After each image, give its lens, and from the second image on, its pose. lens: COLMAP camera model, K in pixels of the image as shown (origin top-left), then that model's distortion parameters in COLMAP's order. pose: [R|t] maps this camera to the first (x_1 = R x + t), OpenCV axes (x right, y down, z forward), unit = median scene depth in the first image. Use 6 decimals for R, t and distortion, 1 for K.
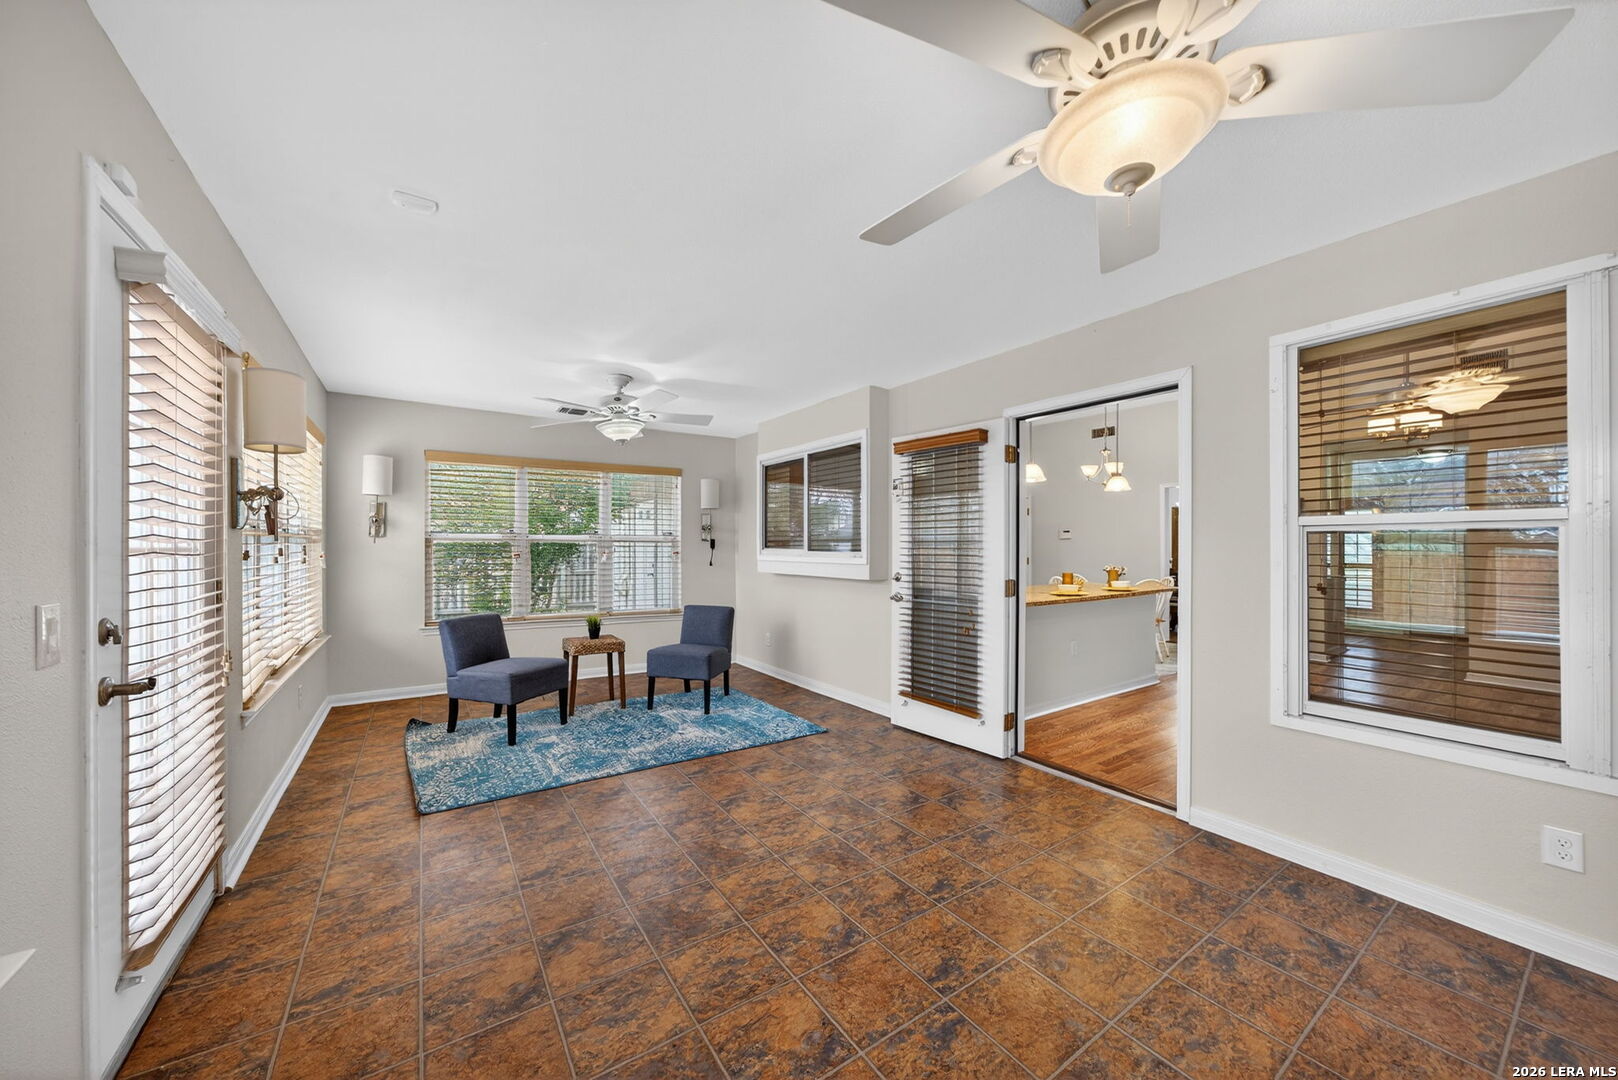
lens RADIAL K [[575.4, 0, 822.1], [0, 575.4, 547.3], [0, 0, 1]] dist [-0.000292, 0.000142]
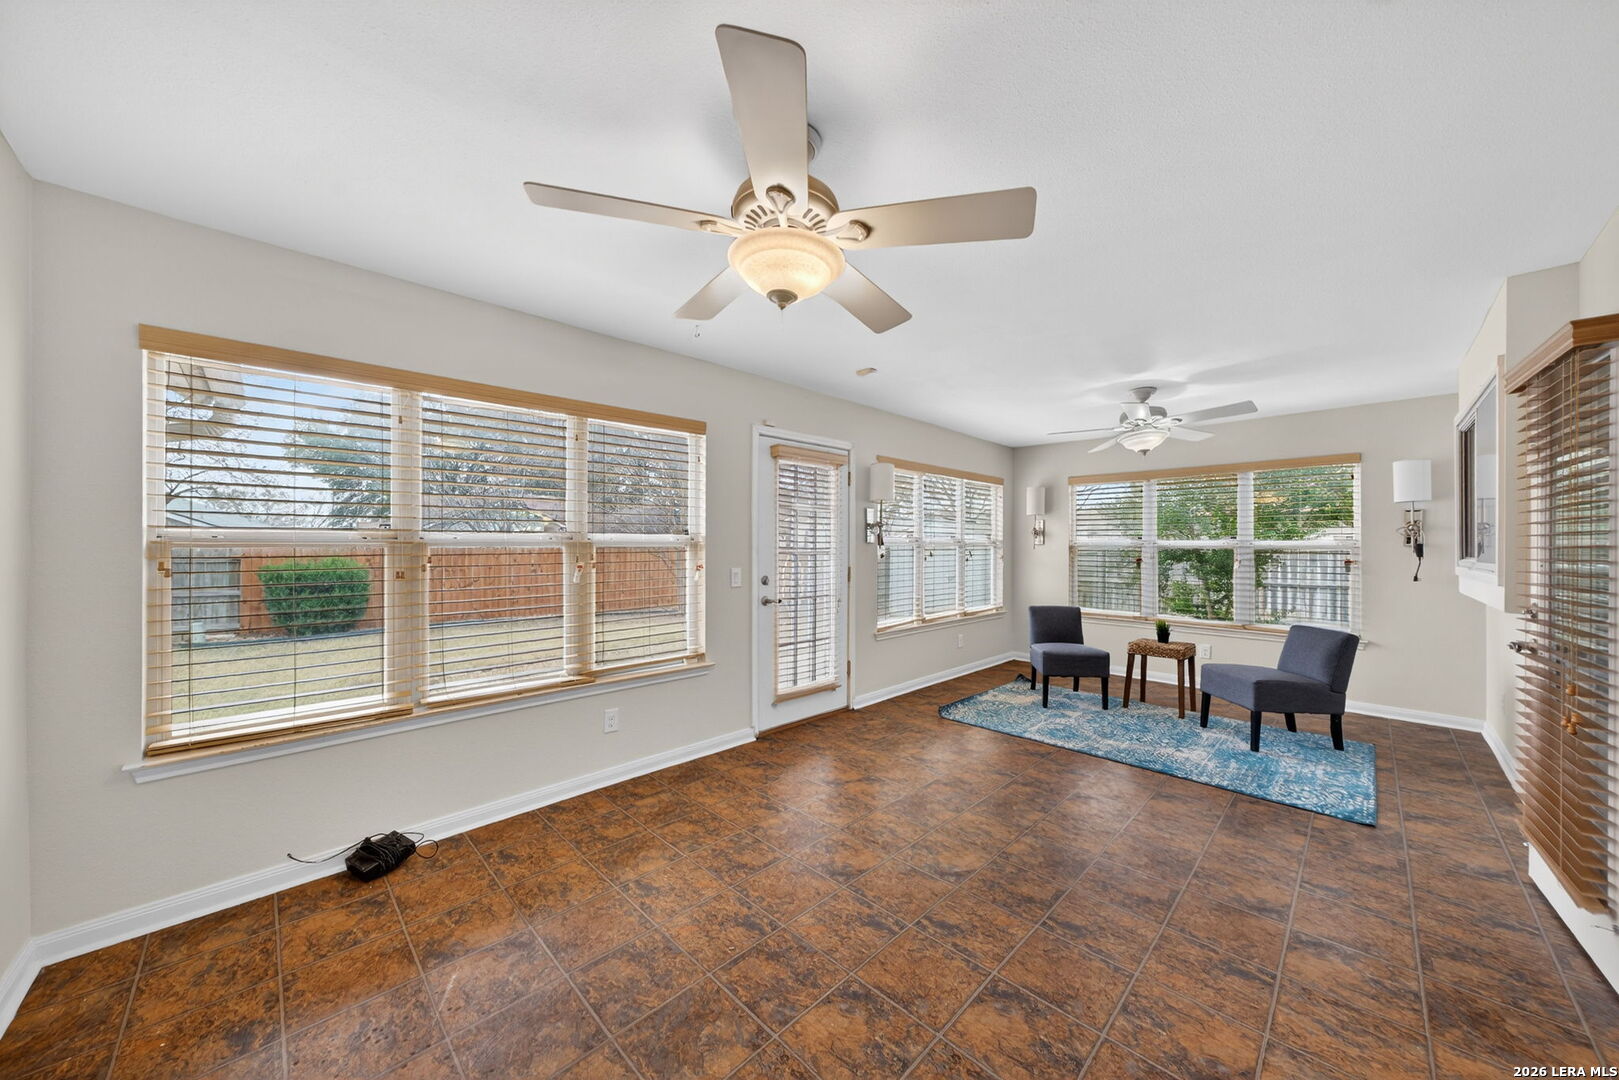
lens RADIAL K [[559.5, 0, 817.7], [0, 559.5, 556.5], [0, 0, 1]] dist [0.003481, 0.000129]
pose [[0.213778, 0.012406, -0.976804, 0.546812], [-0.006731, 0.999914, 0.011227, -0.002362], [0.976859, 0.004175, 0.213843, 0.229102]]
